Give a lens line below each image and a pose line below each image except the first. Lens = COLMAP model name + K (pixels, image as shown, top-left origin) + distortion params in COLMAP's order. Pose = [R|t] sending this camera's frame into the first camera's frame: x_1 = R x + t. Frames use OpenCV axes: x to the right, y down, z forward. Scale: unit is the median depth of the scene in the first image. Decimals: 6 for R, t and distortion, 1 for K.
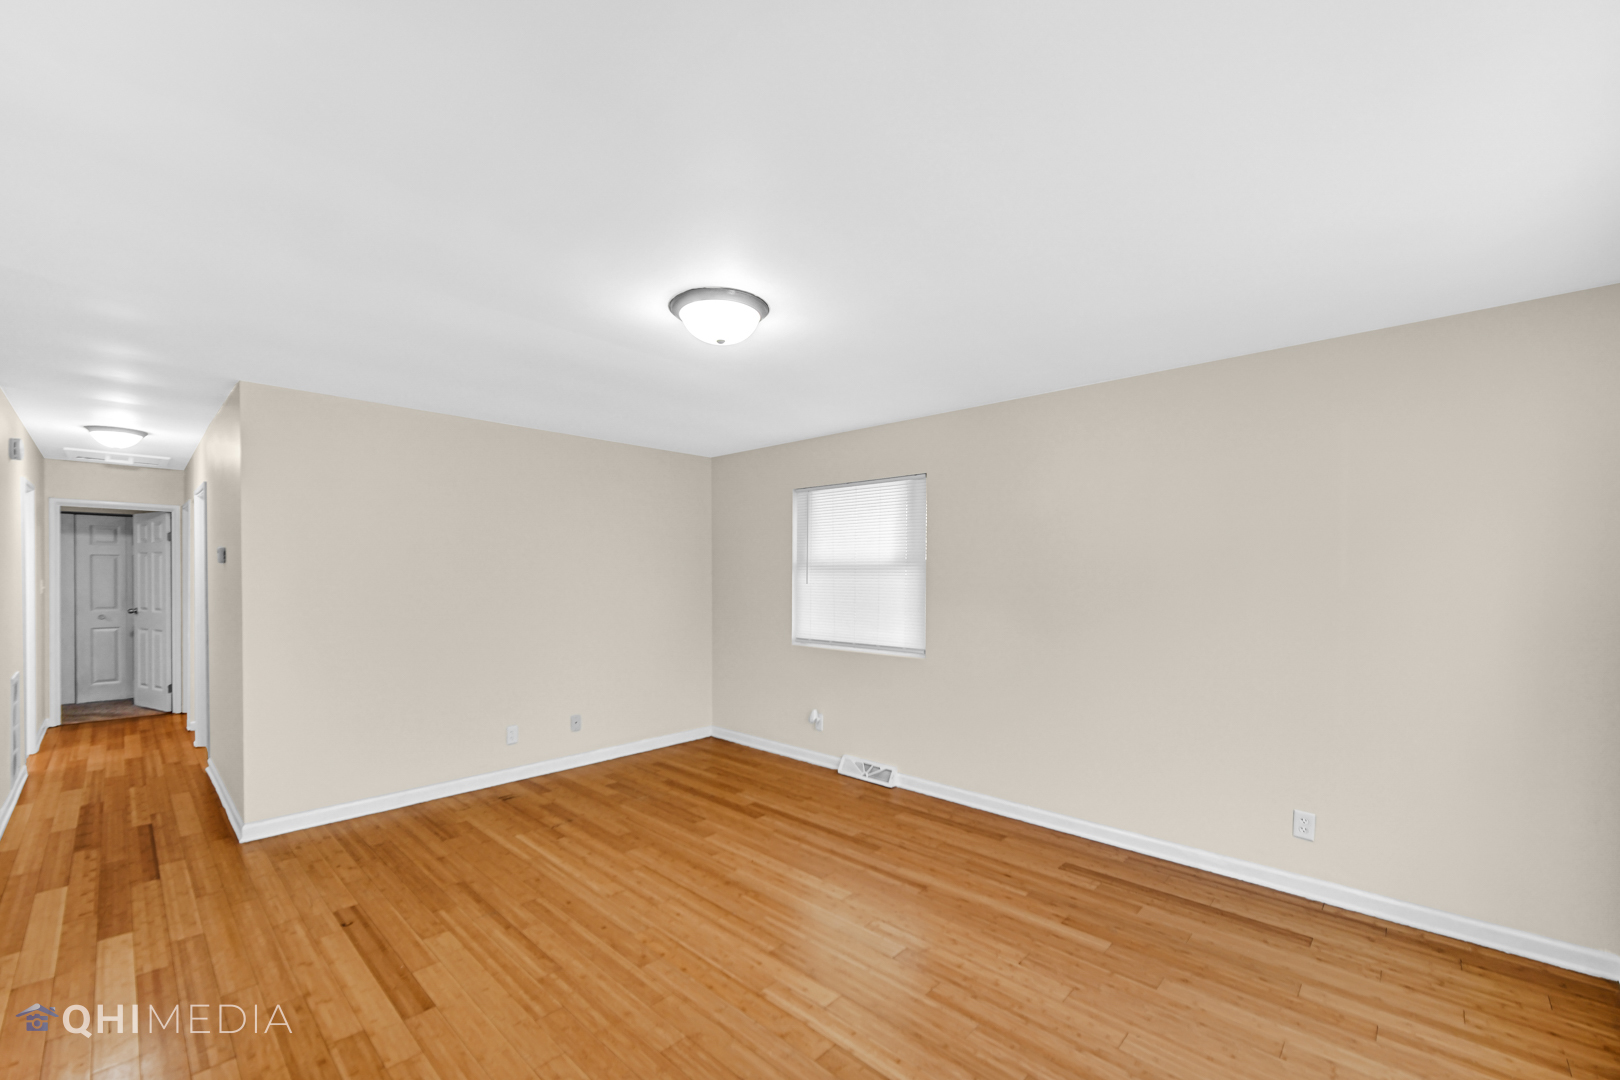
lens RADIAL K [[652.7, 0, 786.0], [0, 652.7, 579.7], [0, 0, 1]] dist [0.005917, -0.000105]
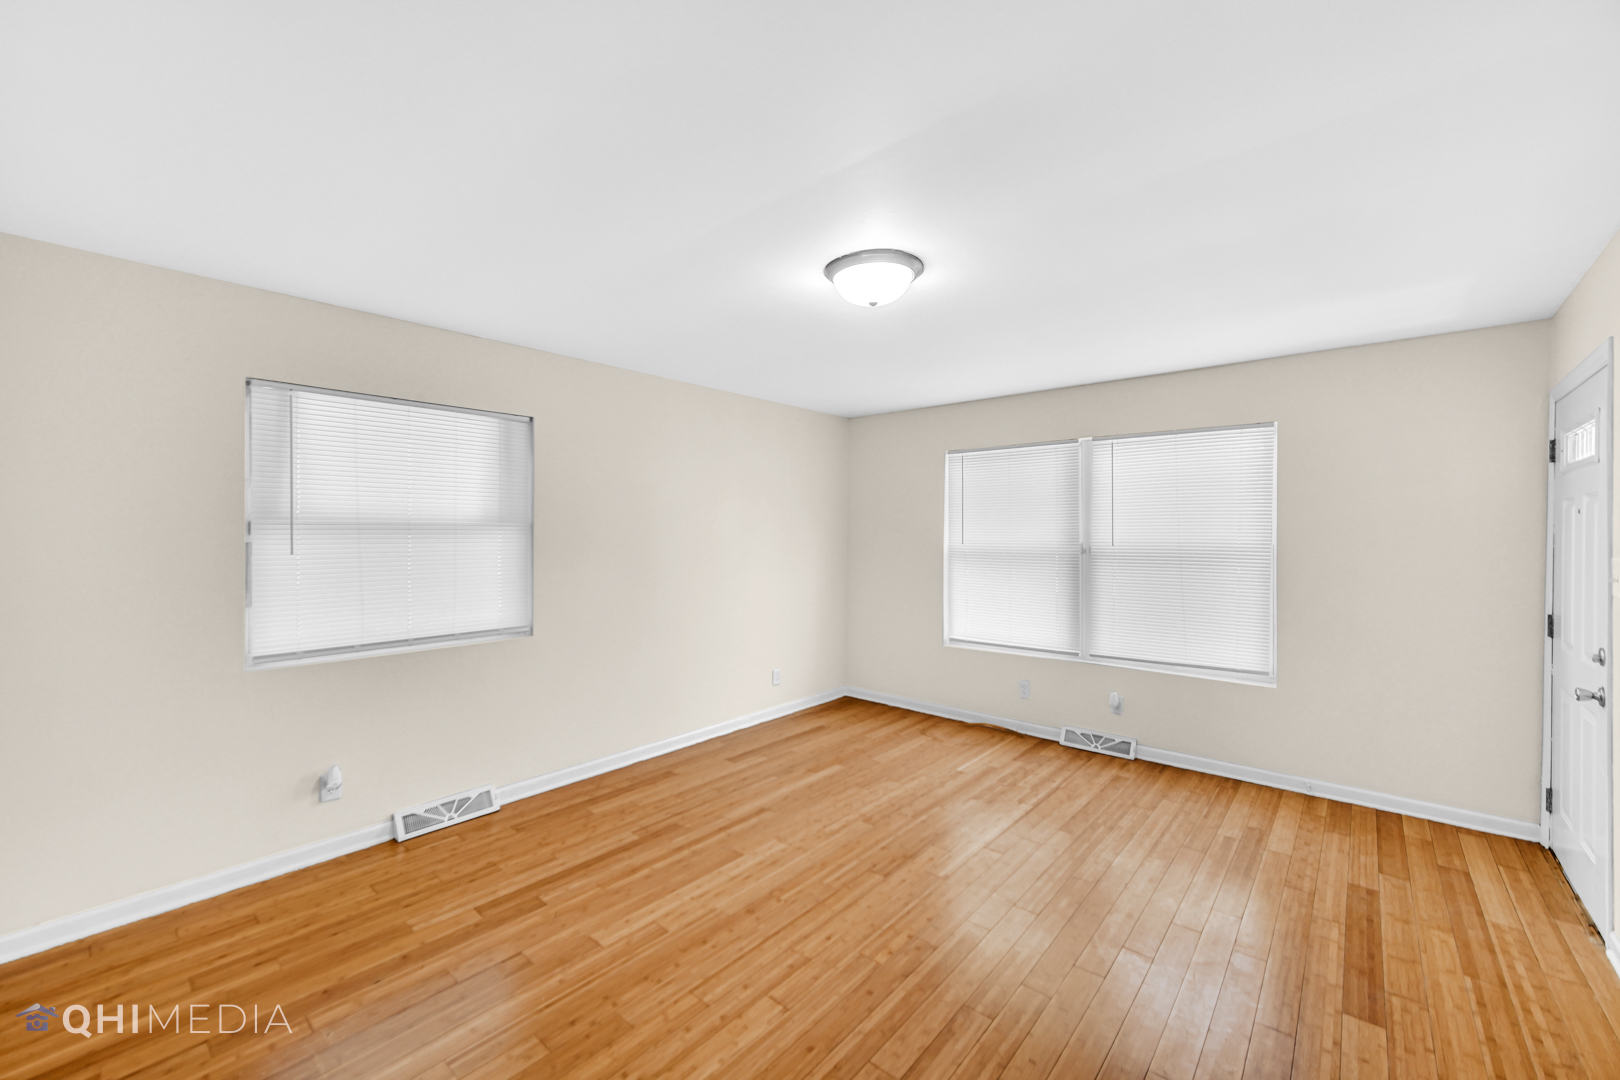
lens RADIAL K [[652.7, 0, 798.1], [0, 652.7, 536.9], [0, 0, 1]] dist [0.005917, -0.000105]
pose [[-0.060623, -0.005545, 0.998145, -0.927229], [0.006811, 0.999959, 0.005969, -0.014476], [-0.998138, 0.007160, -0.060583, 0.997914]]
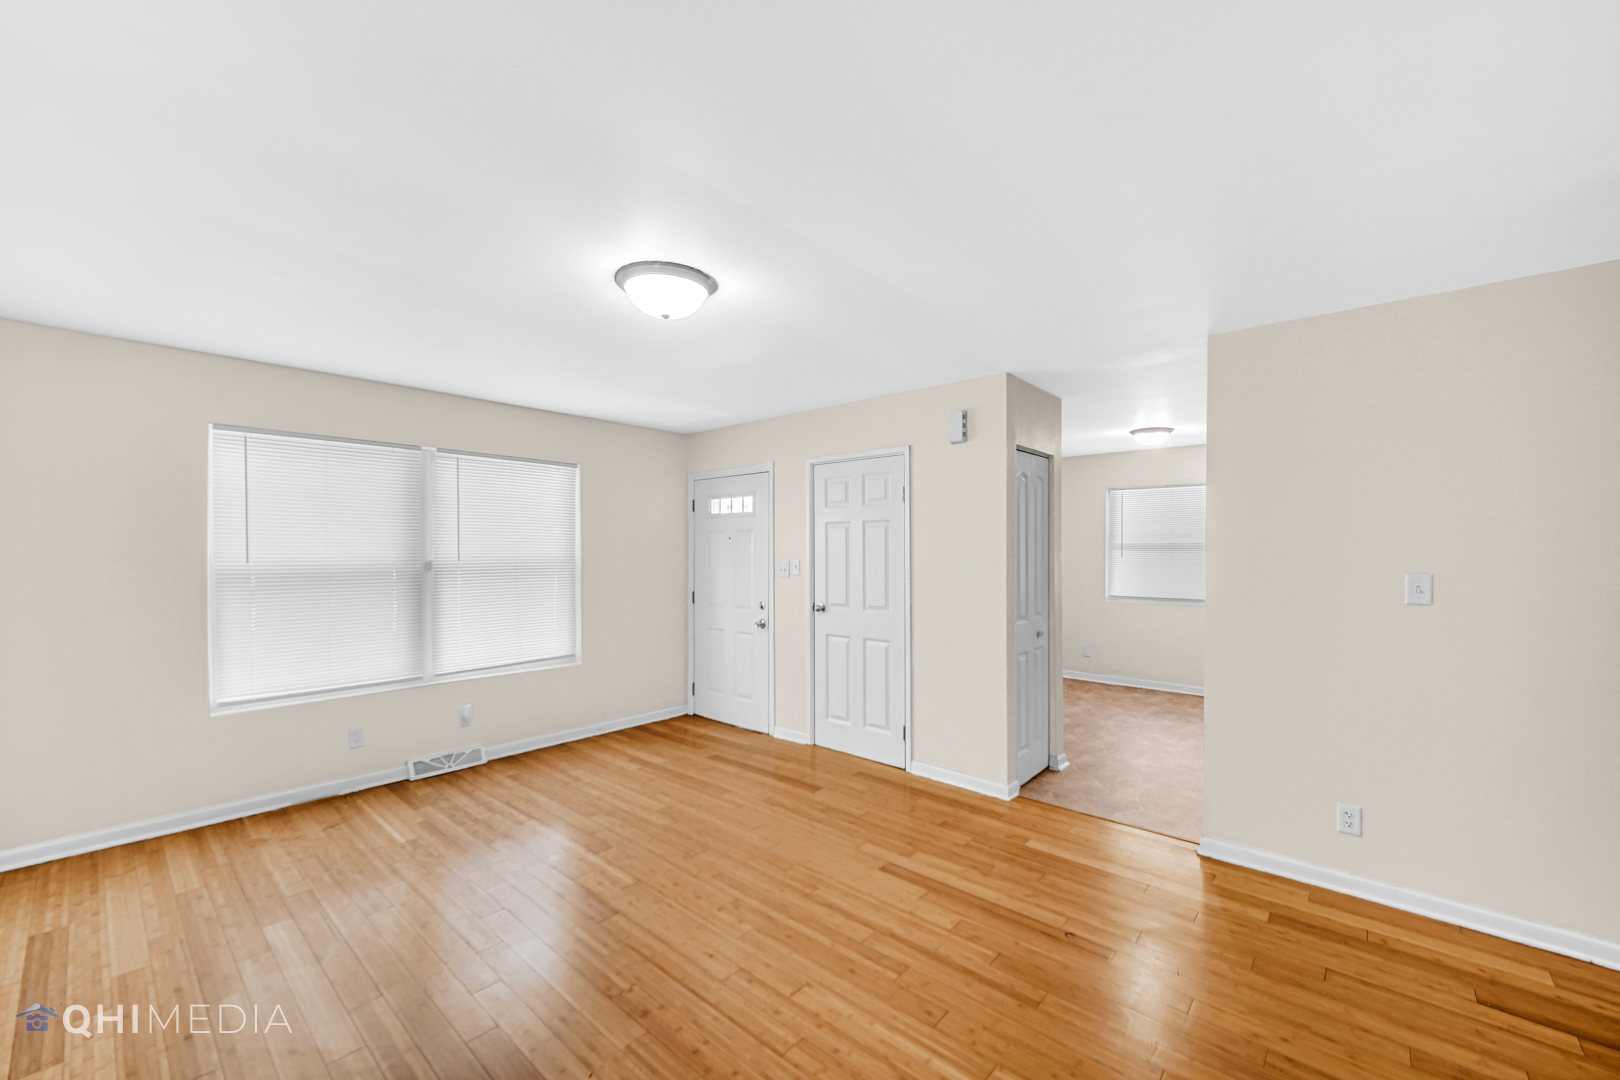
lens RADIAL K [[652.7, 0, 802.5], [0, 652.7, 547.9], [0, 0, 1]] dist [0.005917, -0.000105]
pose [[-0.998533, -0.004213, -0.053976, -0.216276], [-0.004548, 0.999971, 0.006085, -0.021509], [0.053949, 0.006322, -0.998524, 1.699142]]
